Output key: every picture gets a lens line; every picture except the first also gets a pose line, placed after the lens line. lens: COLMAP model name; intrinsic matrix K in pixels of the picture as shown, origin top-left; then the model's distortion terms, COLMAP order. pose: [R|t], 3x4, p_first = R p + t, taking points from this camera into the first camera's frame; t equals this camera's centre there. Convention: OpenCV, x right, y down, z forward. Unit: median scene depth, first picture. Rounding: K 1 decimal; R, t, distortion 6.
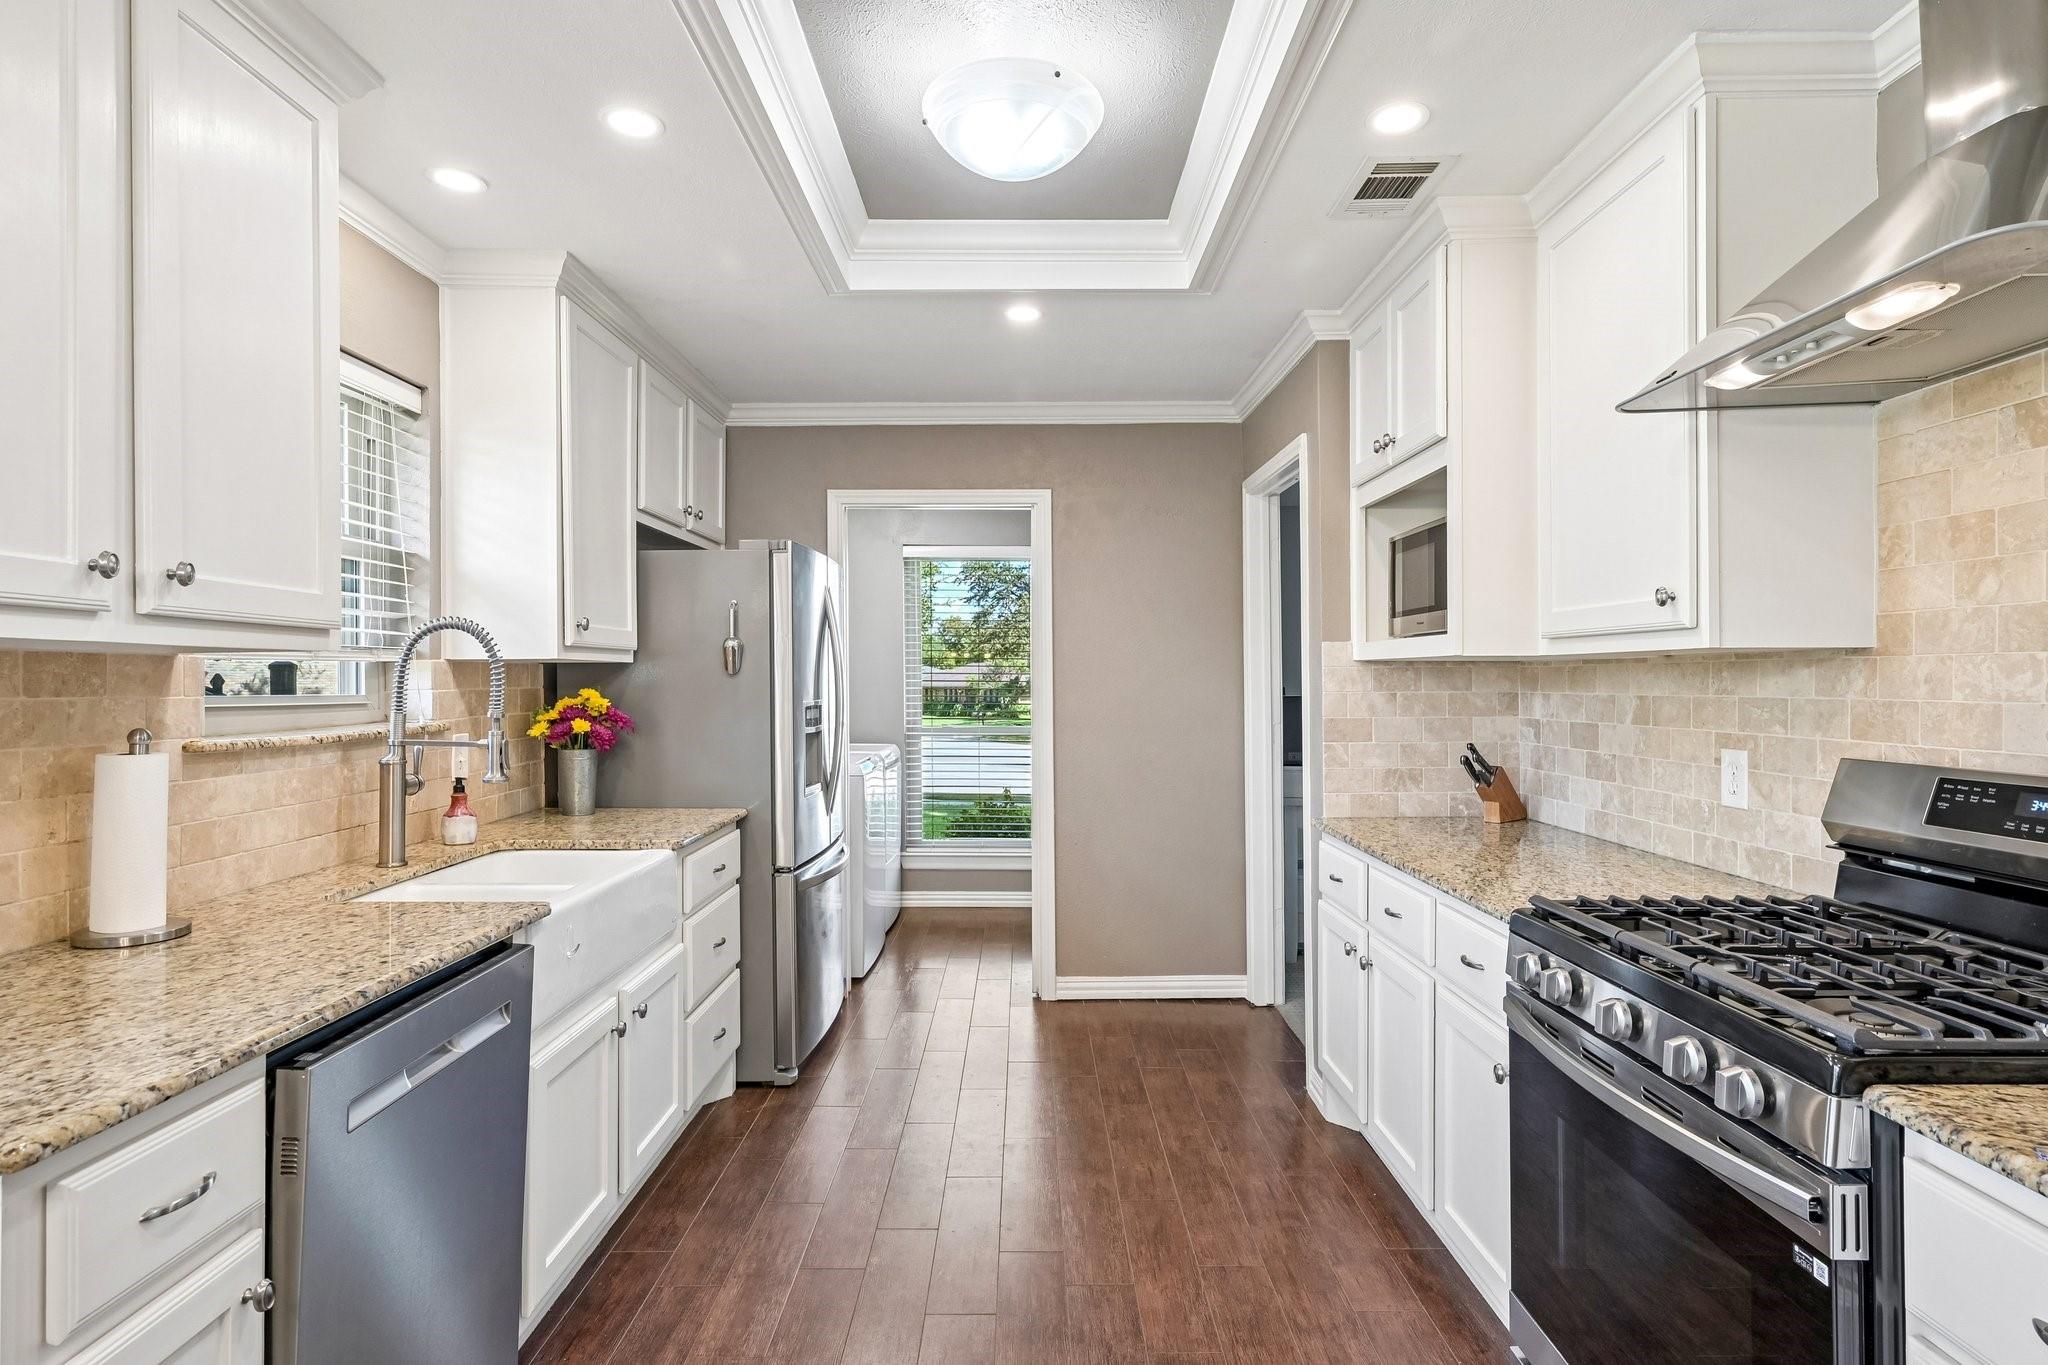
lens RADIAL K [[1059.1, 0, 1022.1], [0, 1059.1, 672.7], [0, 0, 1]] dist [0.002891, 0.000531]
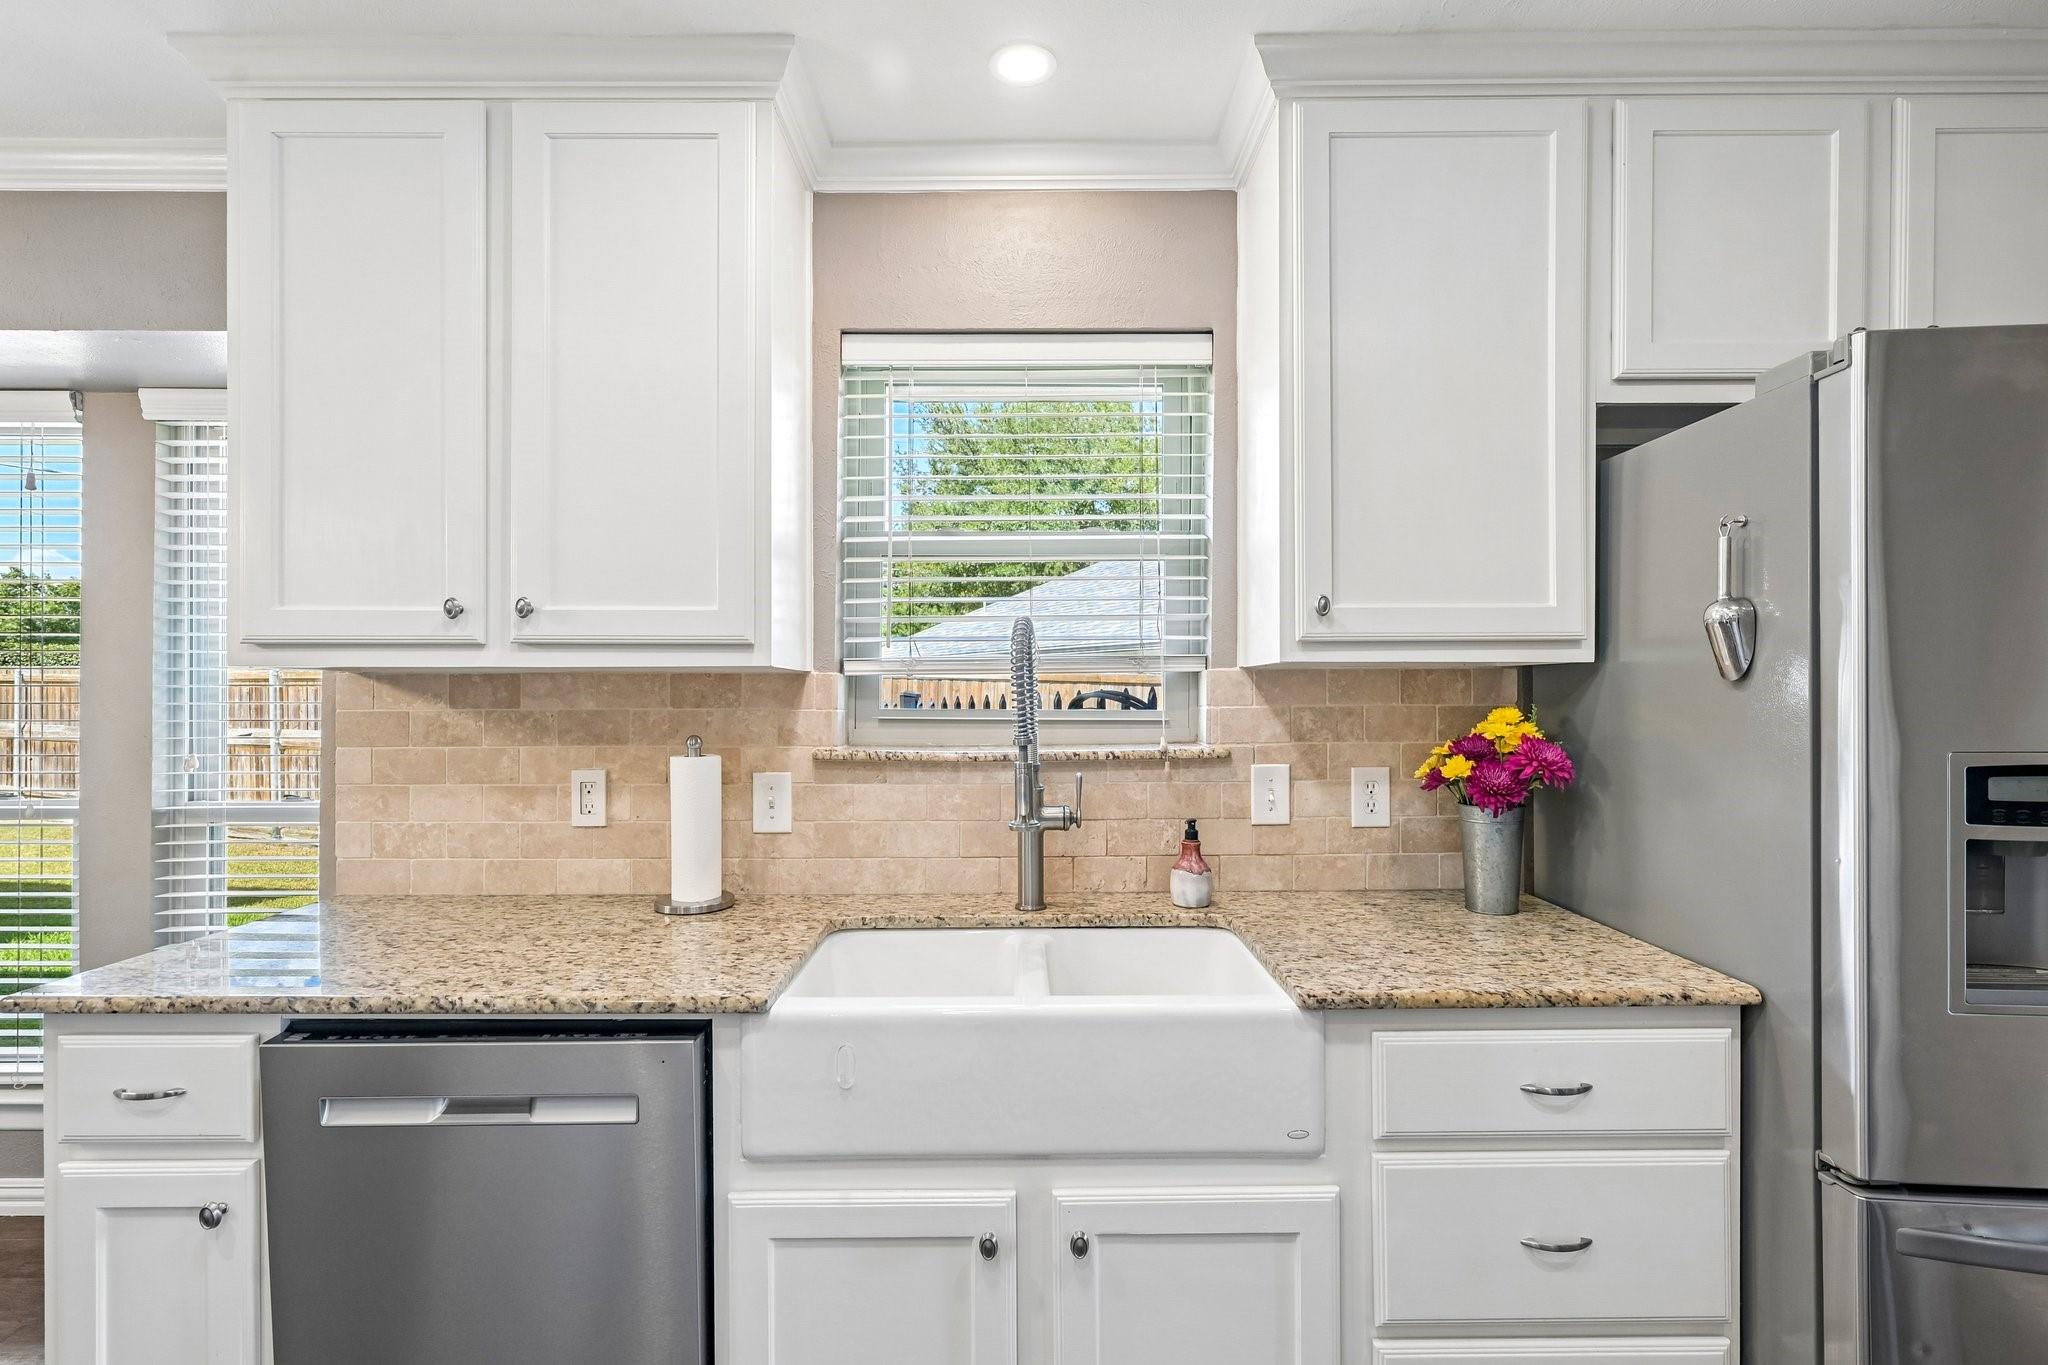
lens RADIAL K [[945.6, 0, 1023.0], [0, 945.6, 696.8], [0, 0, 1]] dist [0.003046, 0.000775]
pose [[0.005274, 0.006766, -0.999963, 0.153629], [0.010716, 0.999919, 0.006822, 0.003049], [0.999929, -0.010751, 0.005201, 0.836455]]
